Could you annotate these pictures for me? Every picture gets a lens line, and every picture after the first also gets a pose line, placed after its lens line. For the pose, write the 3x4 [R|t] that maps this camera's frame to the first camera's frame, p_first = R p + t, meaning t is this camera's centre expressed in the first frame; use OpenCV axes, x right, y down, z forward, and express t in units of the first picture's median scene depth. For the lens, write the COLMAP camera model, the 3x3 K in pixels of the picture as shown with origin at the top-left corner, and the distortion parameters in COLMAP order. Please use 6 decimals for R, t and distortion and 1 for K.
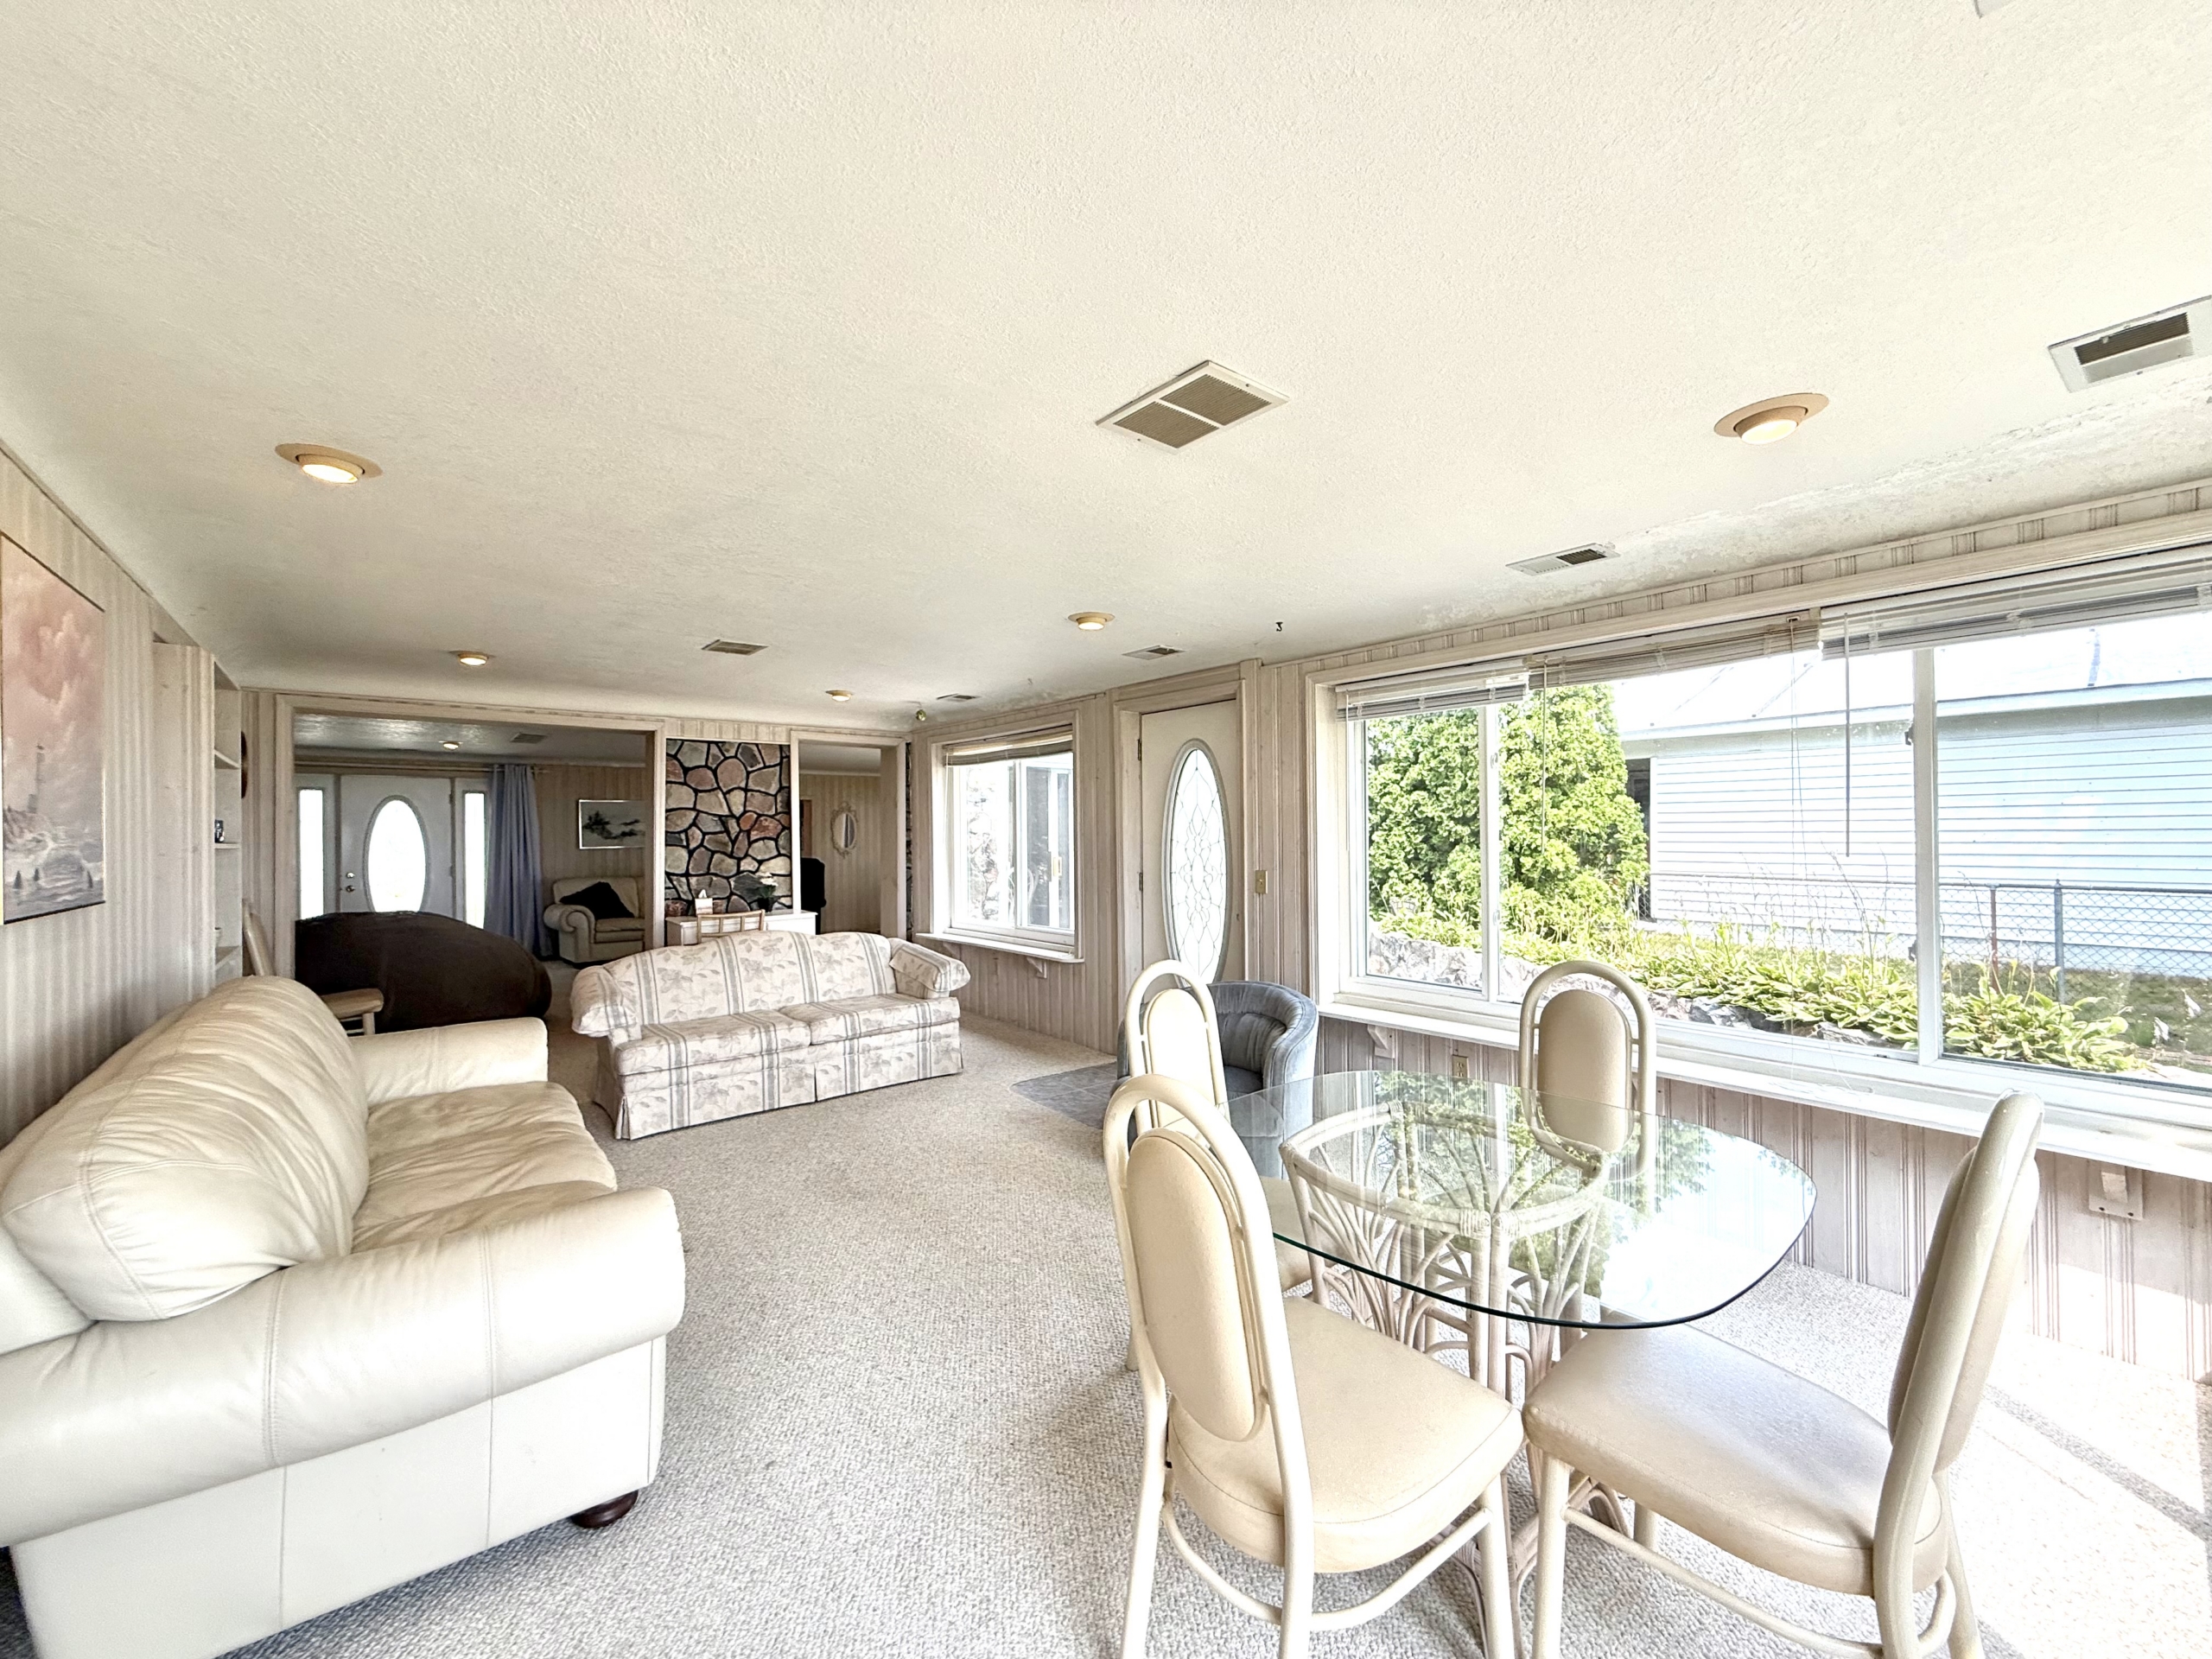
lens RADIAL K [[887.2, 0, 1097.8], [0, 887.2, 826.0], [0, 0, 1]] dist [0.000356, 0.000078]
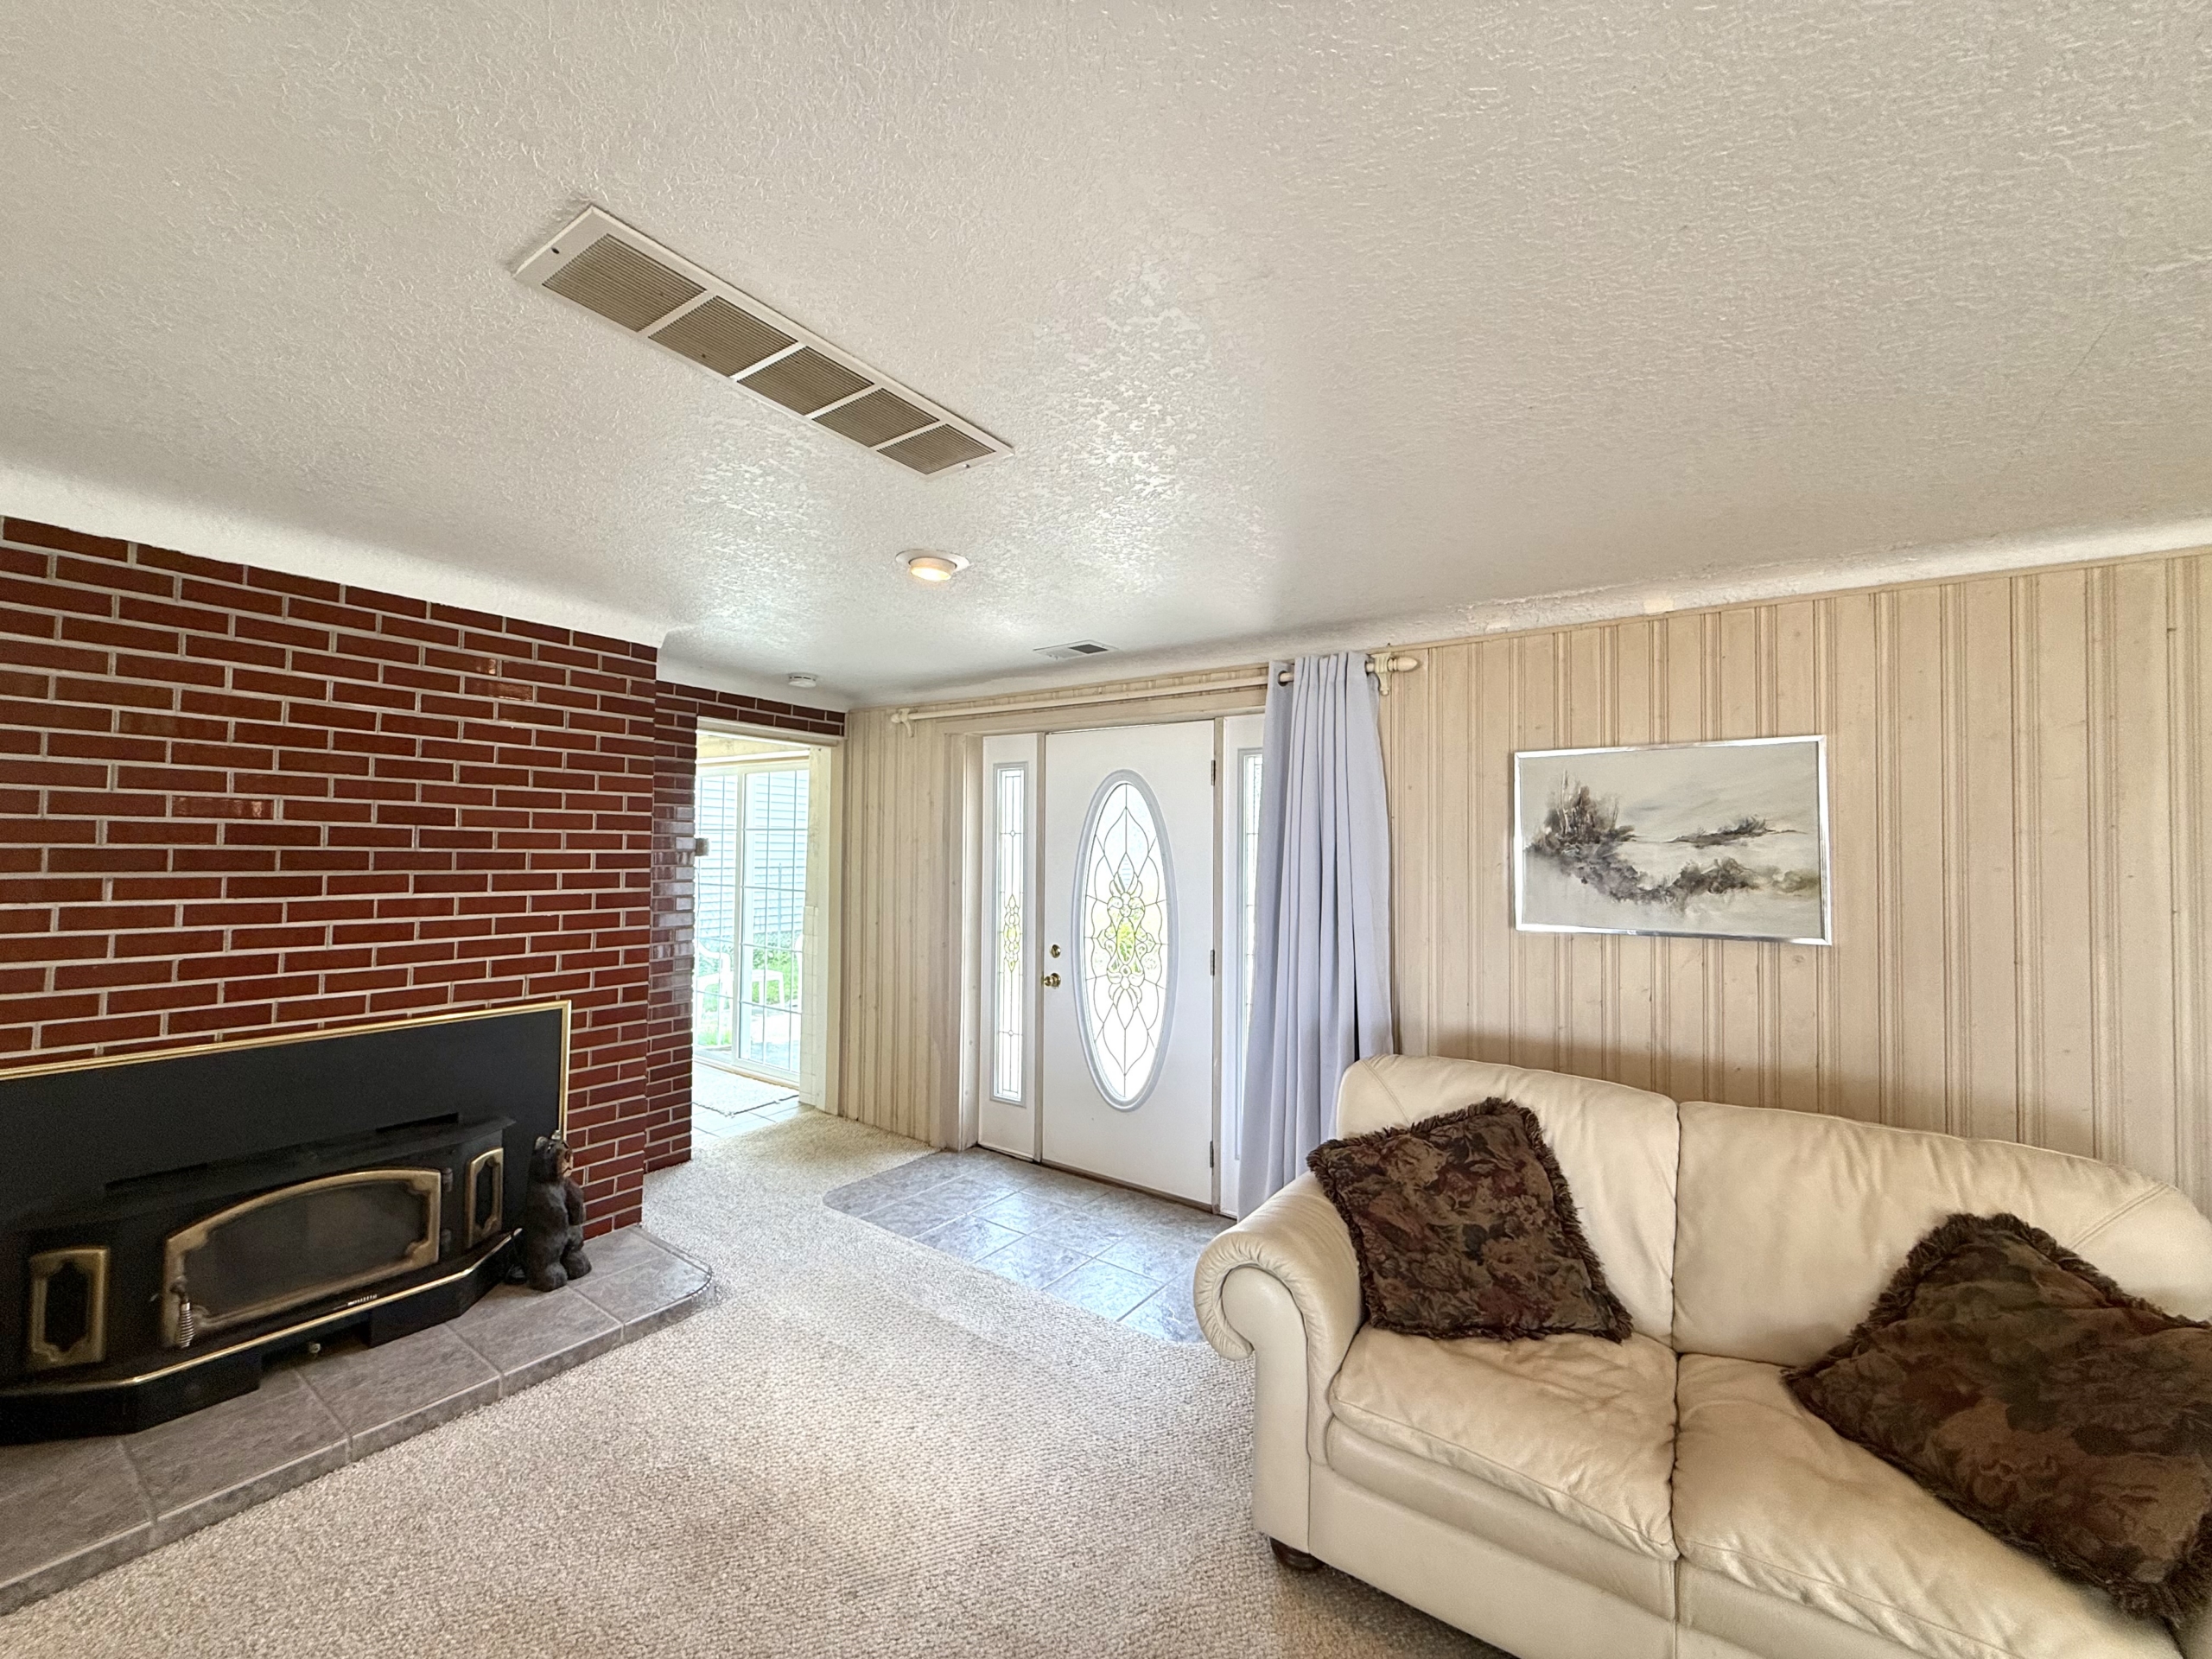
lens RADIAL K [[885.2, 0, 1100.2], [0, 885.2, 832.9], [0, 0, 1]] dist [0.001856, 0.000236]
pose [[0.300224, -0.006414, -0.953847, -0.375029], [-0.007508, 0.999931, -0.009087, -0.001033], [0.953839, 0.009889, 0.300155, 0.831960]]
